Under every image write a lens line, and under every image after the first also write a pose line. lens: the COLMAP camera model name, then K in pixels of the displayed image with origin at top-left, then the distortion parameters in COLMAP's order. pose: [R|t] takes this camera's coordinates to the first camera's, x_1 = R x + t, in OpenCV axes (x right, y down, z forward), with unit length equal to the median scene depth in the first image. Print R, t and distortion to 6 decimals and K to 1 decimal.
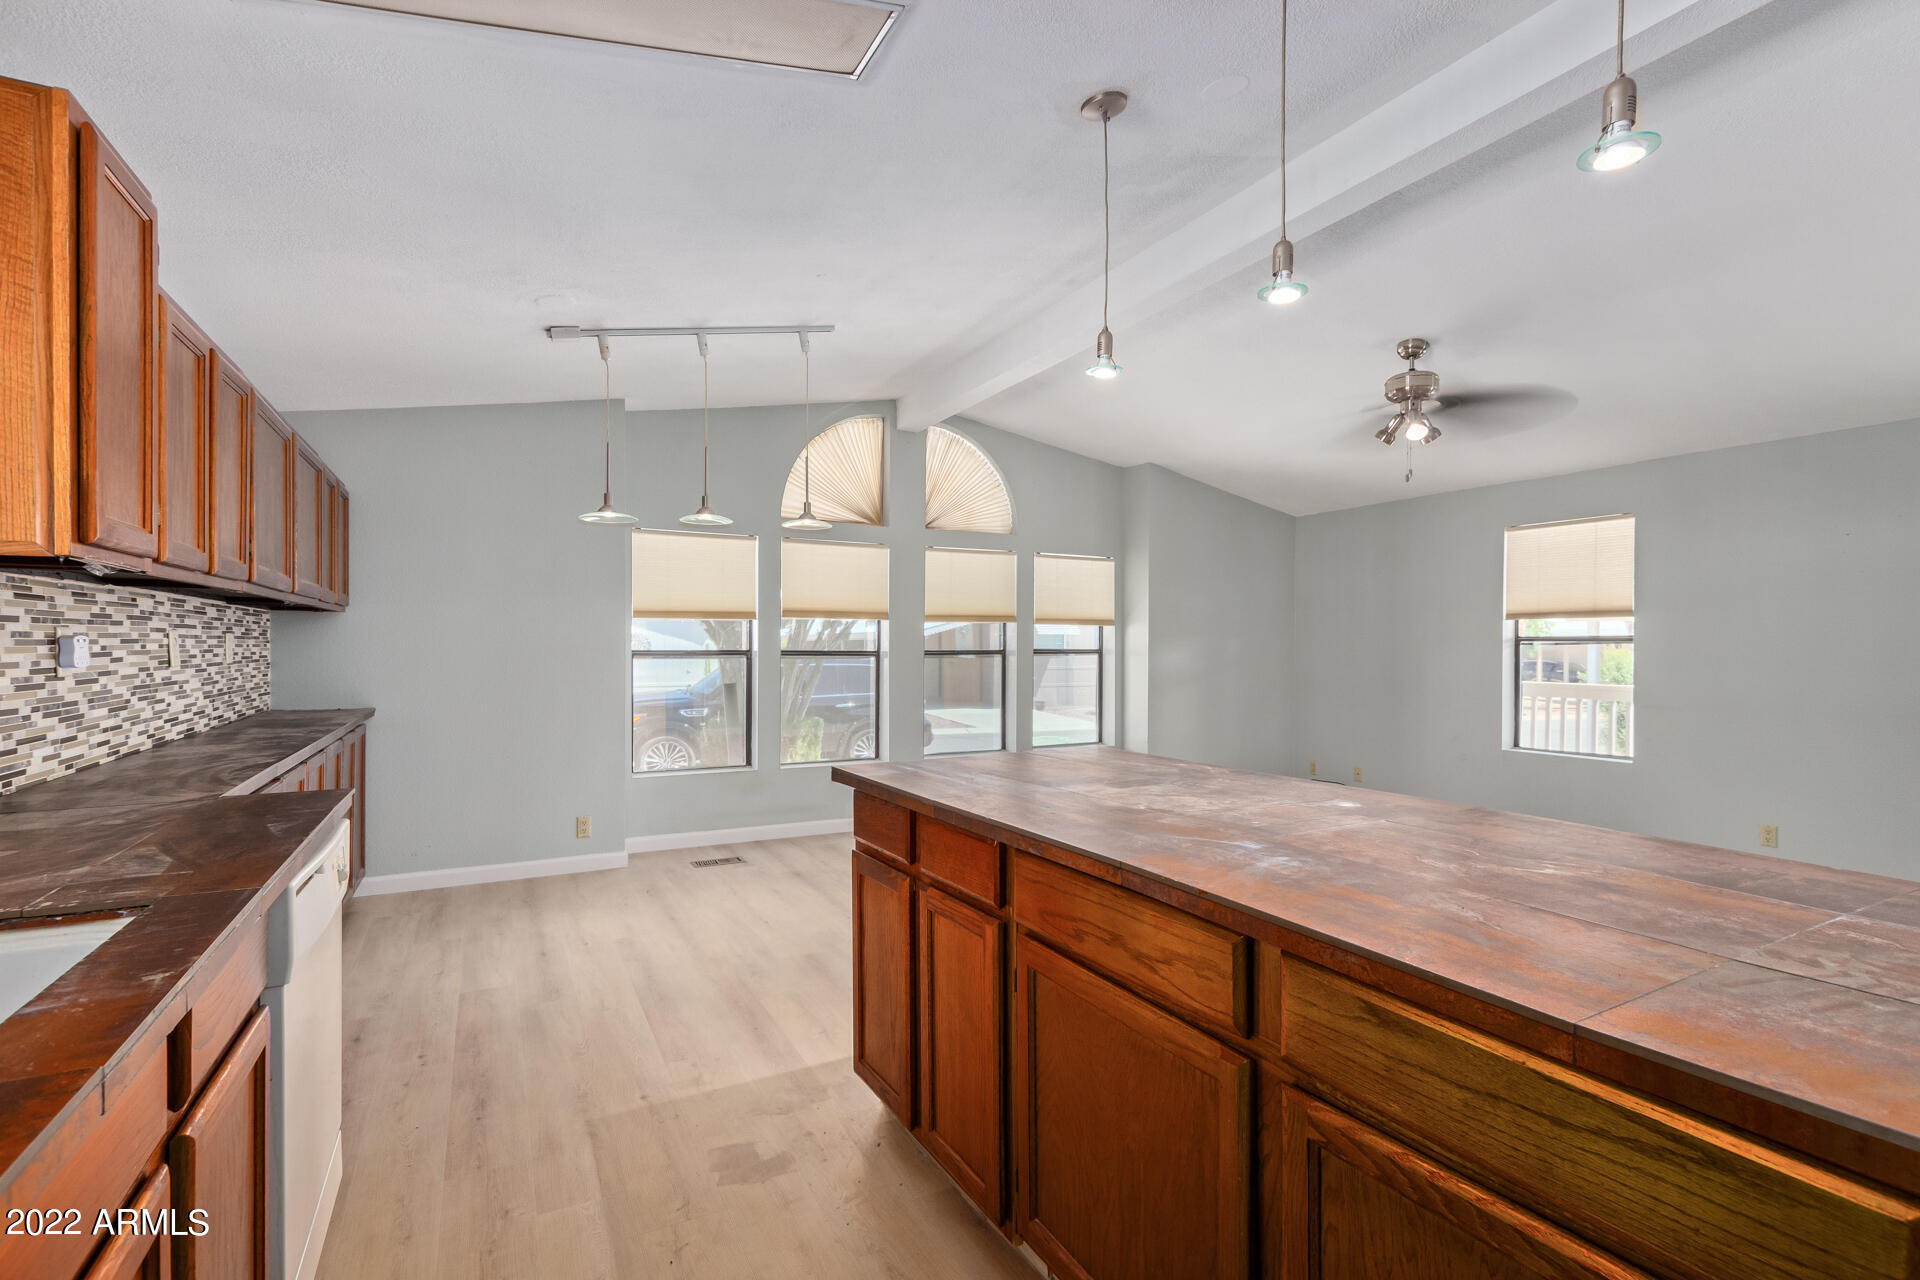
lens RADIAL K [[878.8, 0, 964.7], [0, 878.8, 648.3], [0, 0, 1]] dist [0.004147, -0.000887]
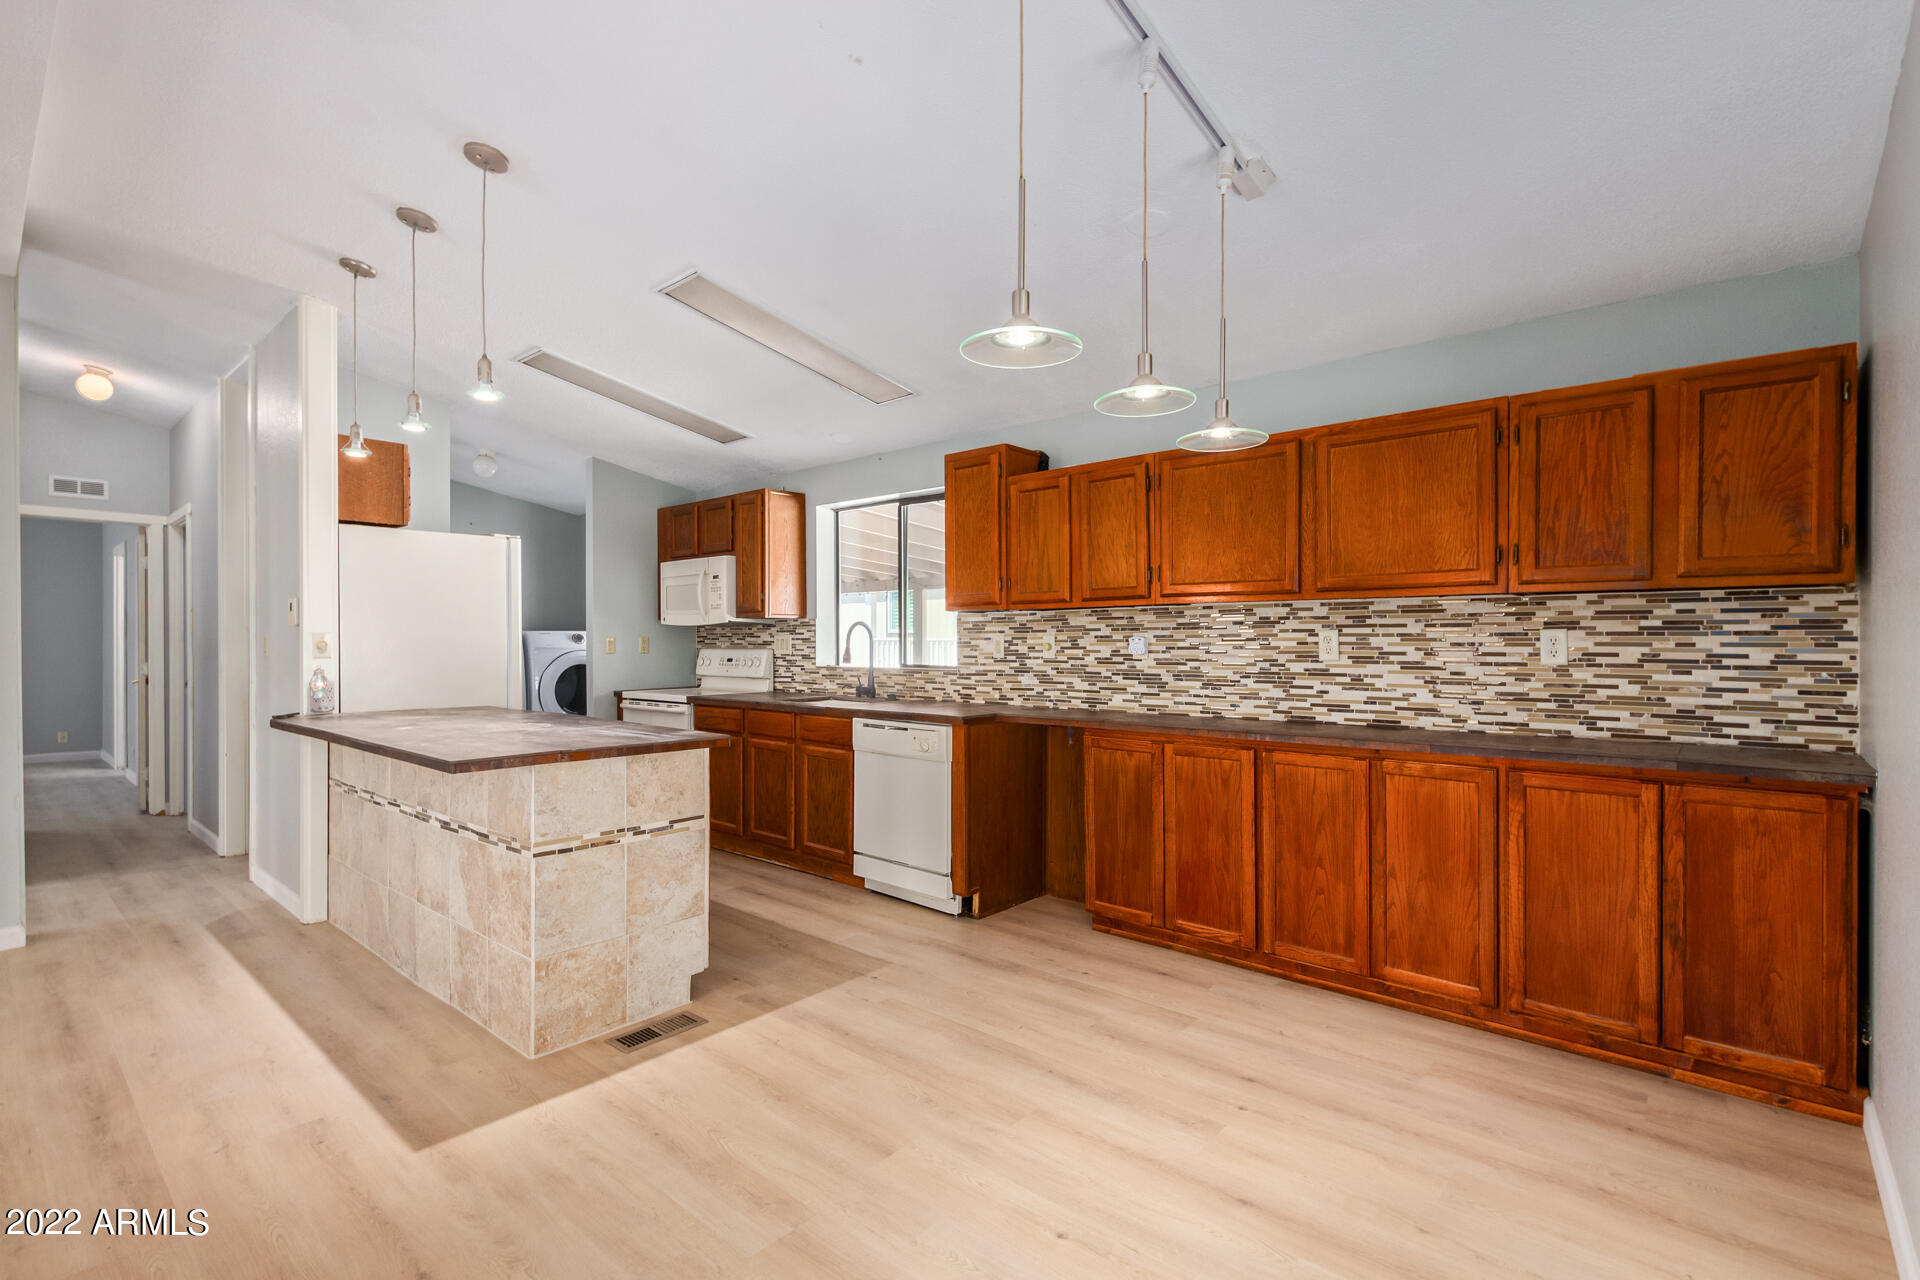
lens RADIAL K [[878.8, 0, 961.3], [0, 878.8, 643.7], [0, 0, 1]] dist [0.004147, -0.000887]
pose [[-0.937124, 0.000672, -0.348996, -0.012370], [-0.002433, 0.999961, 0.008457, -0.007888], [0.348988, 0.008774, -0.937086, 1.380662]]
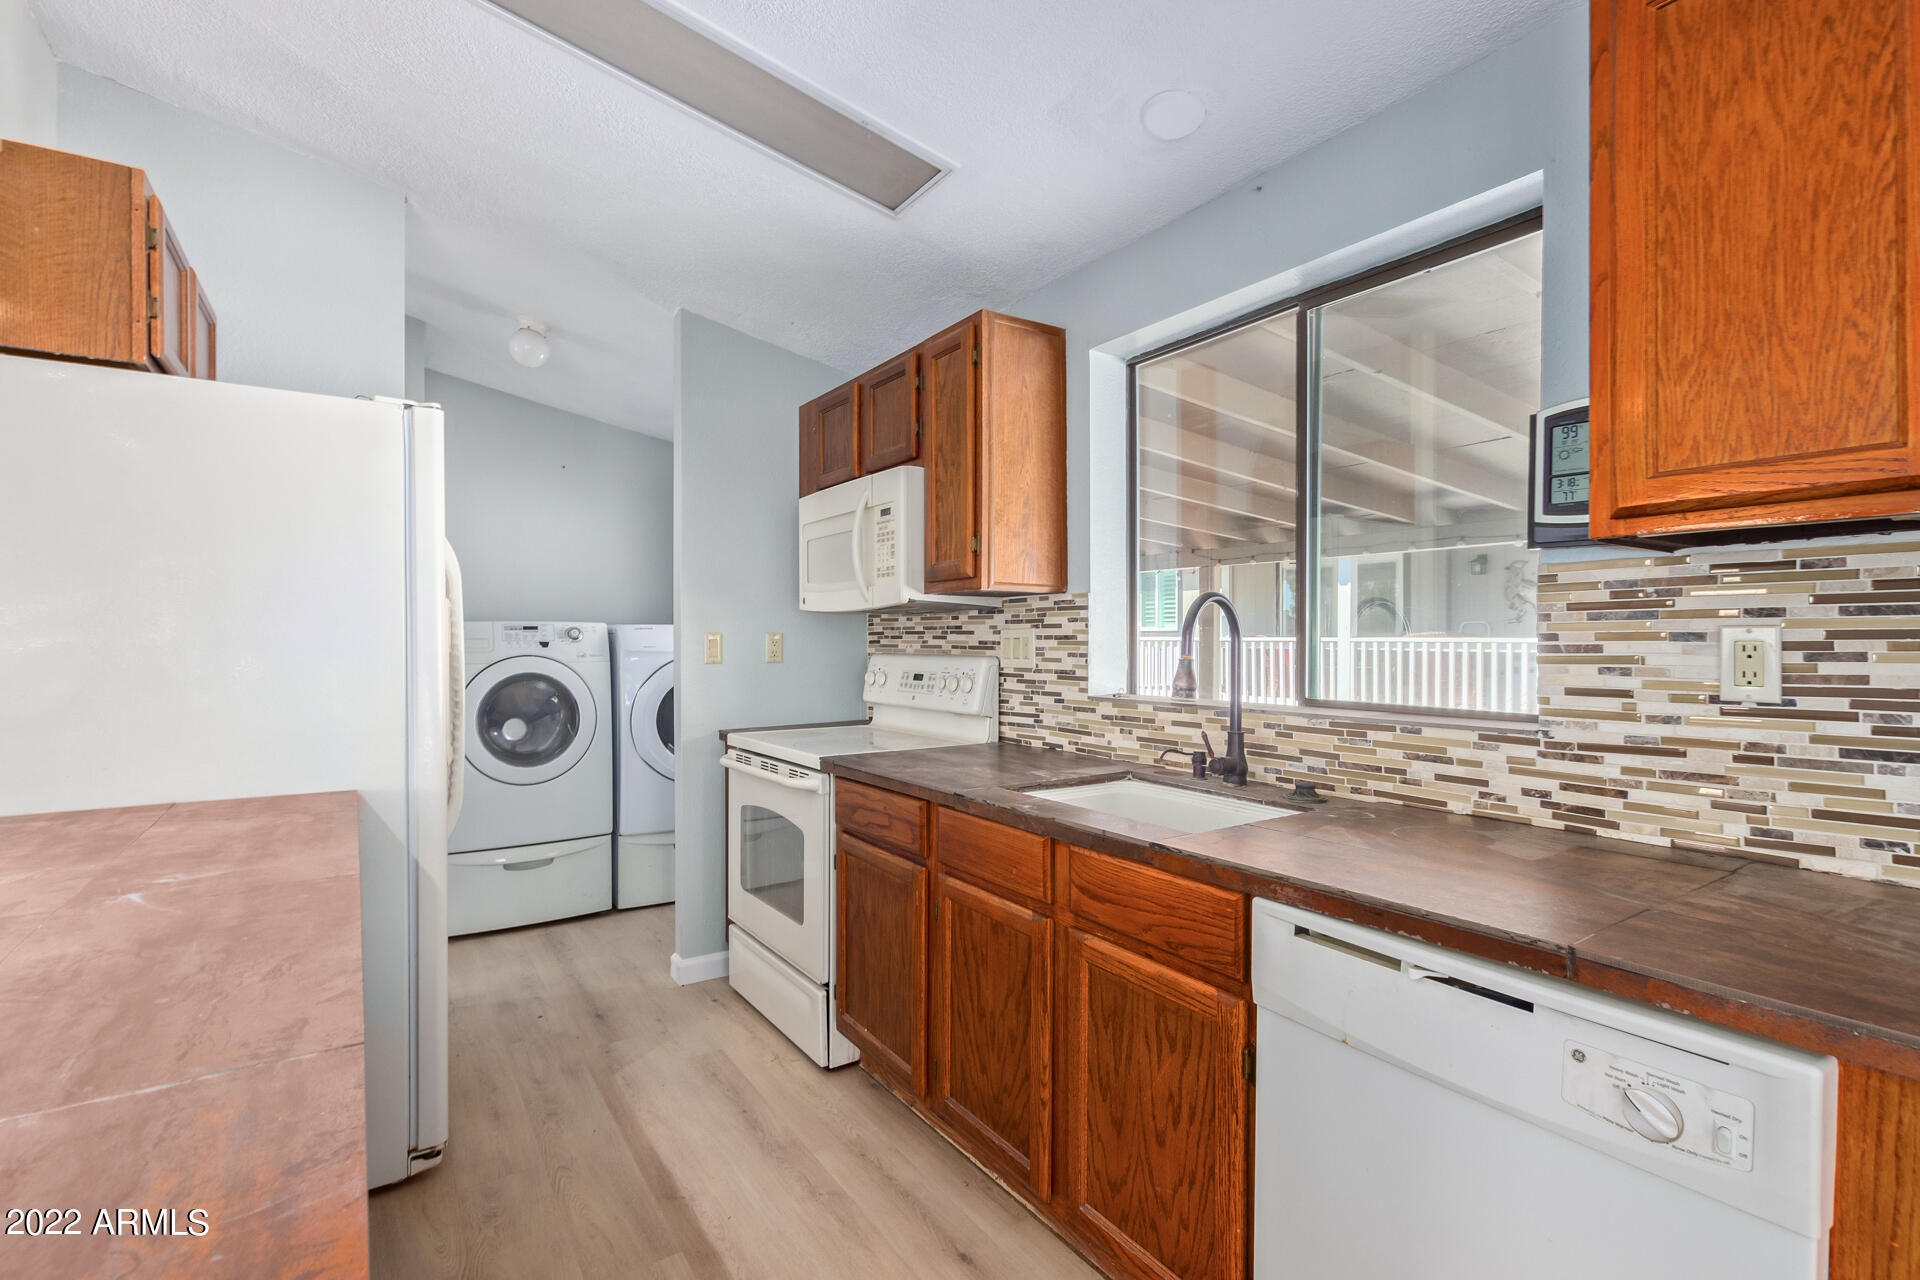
lens RADIAL K [[878.8, 0, 962.8], [0, 878.8, 639.2], [0, 0, 1]] dist [0.004147, -0.000887]
pose [[-0.994792, -0.002903, -0.101884, -0.122256], [-0.003351, 0.999985, 0.004232, -0.004095], [0.101870, 0.004551, -0.994787, 0.647126]]
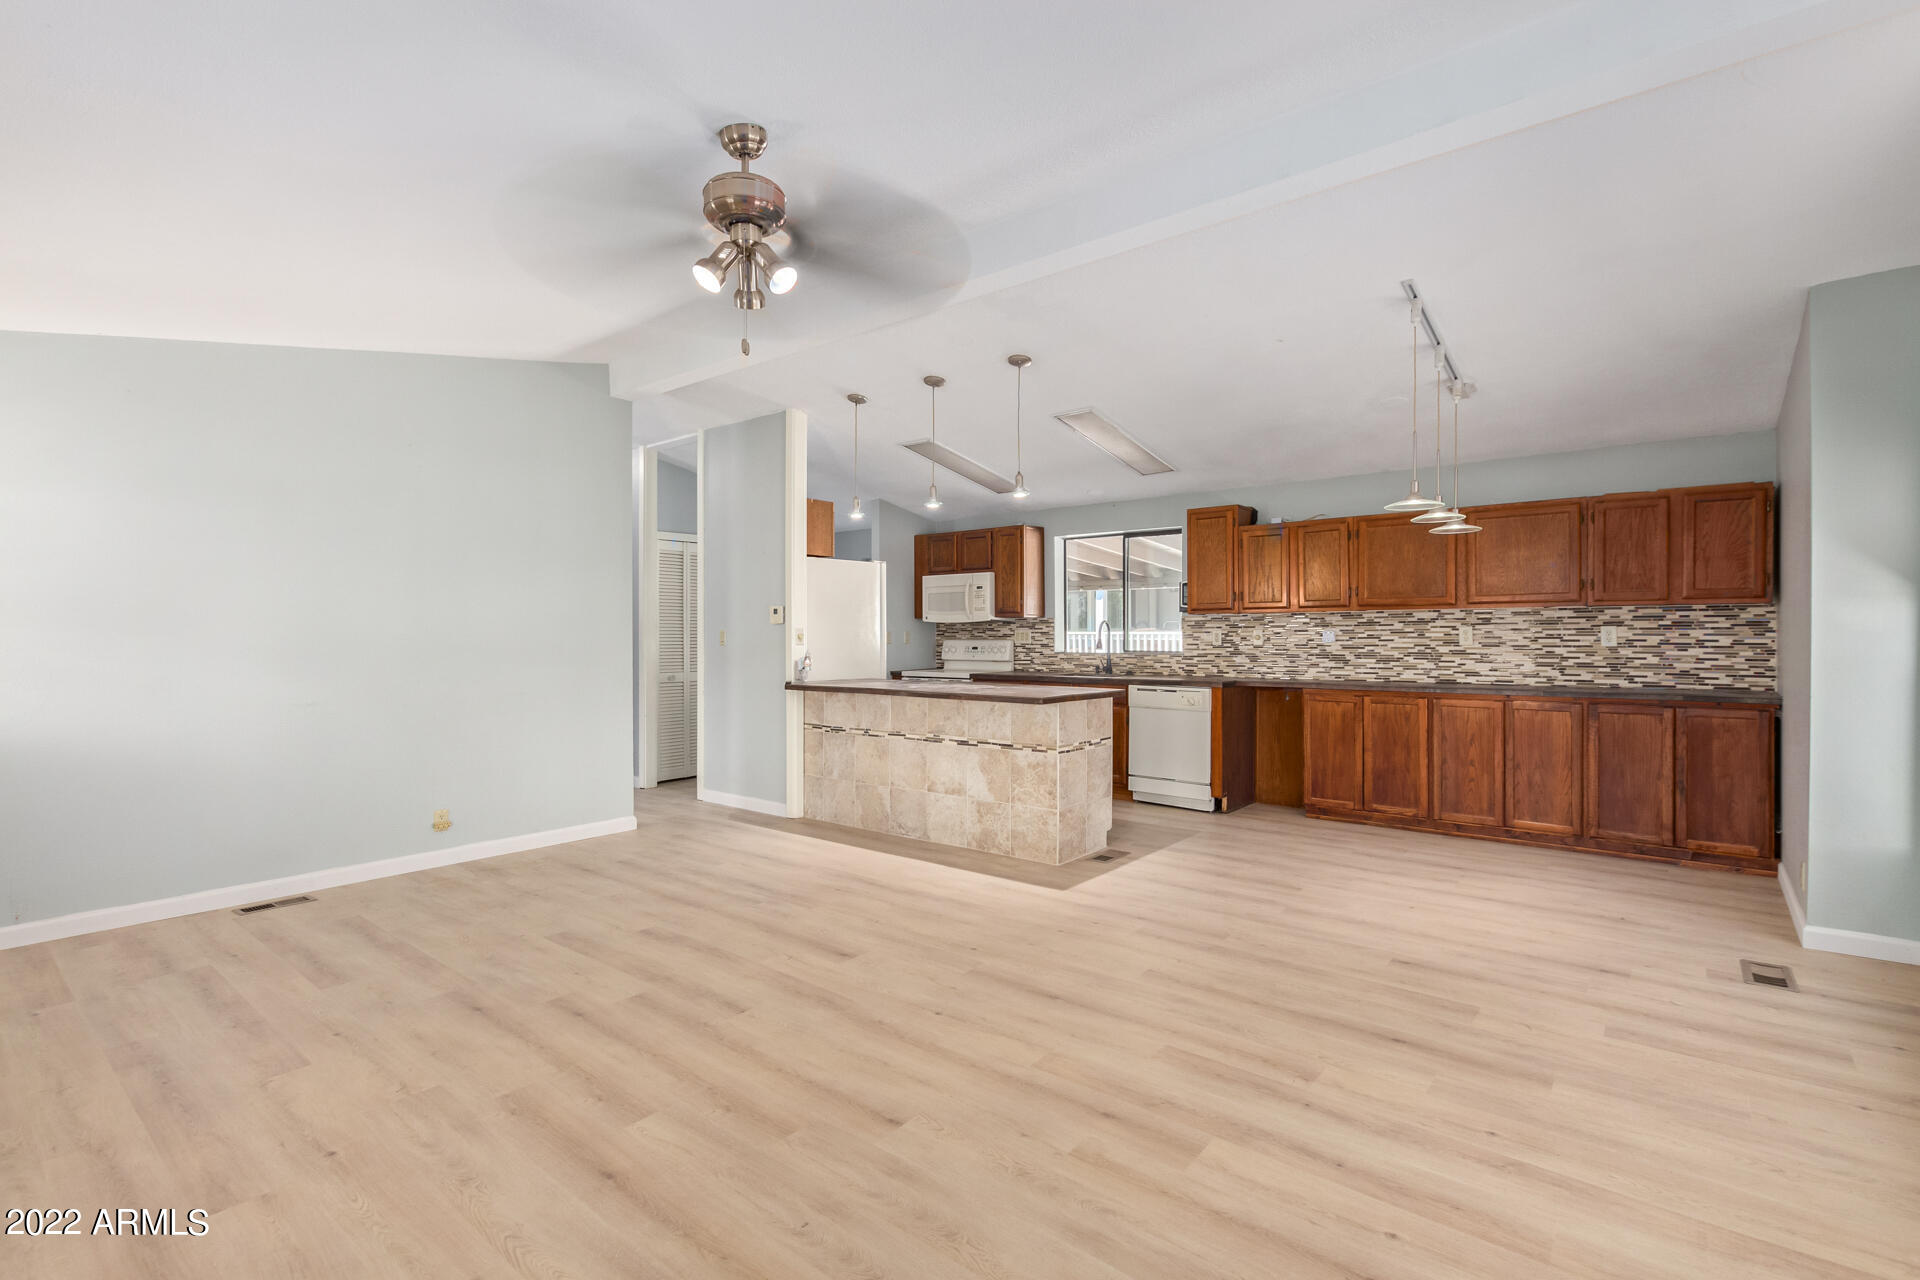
lens RADIAL K [[878.8, 0, 954.1], [0, 878.8, 636.7], [0, 0, 1]] dist [0.004147, -0.000887]
pose [[-0.927445, 0.001436, -0.373957, 0.626562], [-0.001239, 0.999975, 0.006913, -0.007036], [0.373958, 0.006874, -0.927420, 1.695299]]
